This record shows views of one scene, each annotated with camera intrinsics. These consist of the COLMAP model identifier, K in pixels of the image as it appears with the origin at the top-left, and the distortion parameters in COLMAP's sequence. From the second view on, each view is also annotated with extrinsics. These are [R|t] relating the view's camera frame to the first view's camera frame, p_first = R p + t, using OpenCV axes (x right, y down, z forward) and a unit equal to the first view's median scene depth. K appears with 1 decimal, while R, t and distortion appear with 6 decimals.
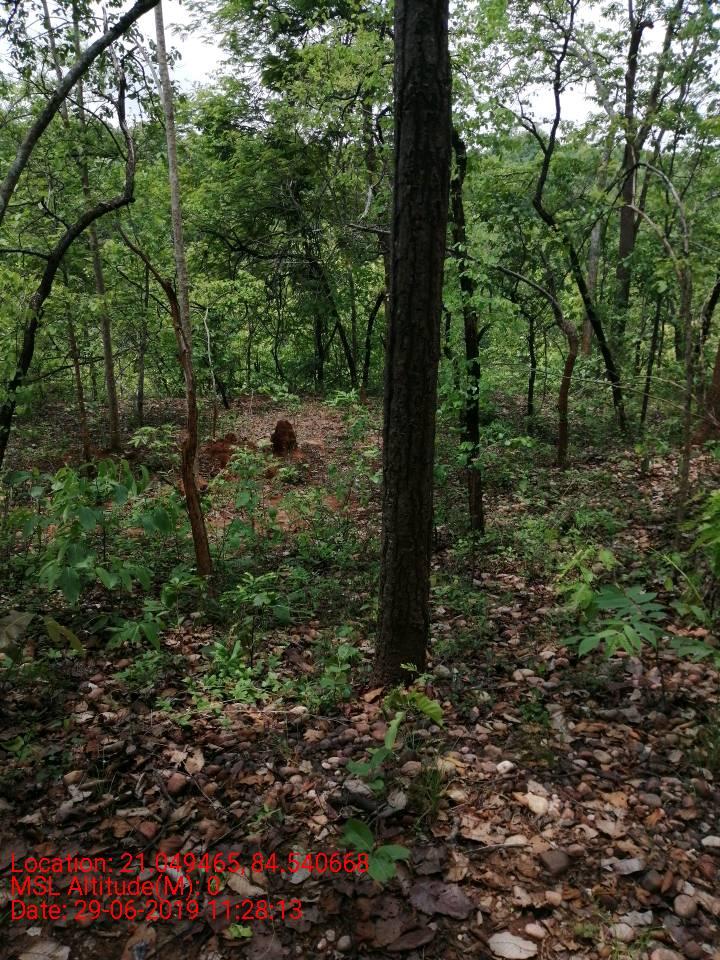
lens RADIAL K [[740.9, 0, 361.8], [0, 740.9, 488.9], [0, 0, 1]] dist [-0.002614, 0.004220]
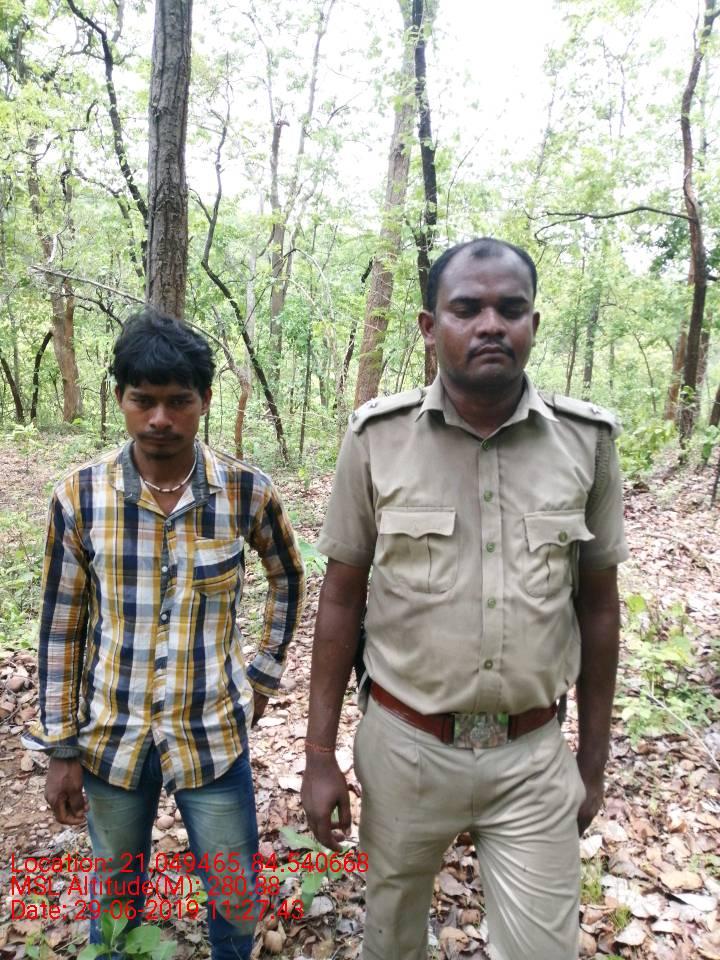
lens RADIAL K [[848.1, 0, 360.0], [0, 848.1, 480.0], [0, 0, 1]] dist [0.076933, -0.192932]
pose [[0.898691, -0.011268, 0.438439, -0.335873], [0.053298, 0.995067, -0.083675, 0.176897], [-0.435333, 0.098566, 0.894858, -0.643827]]
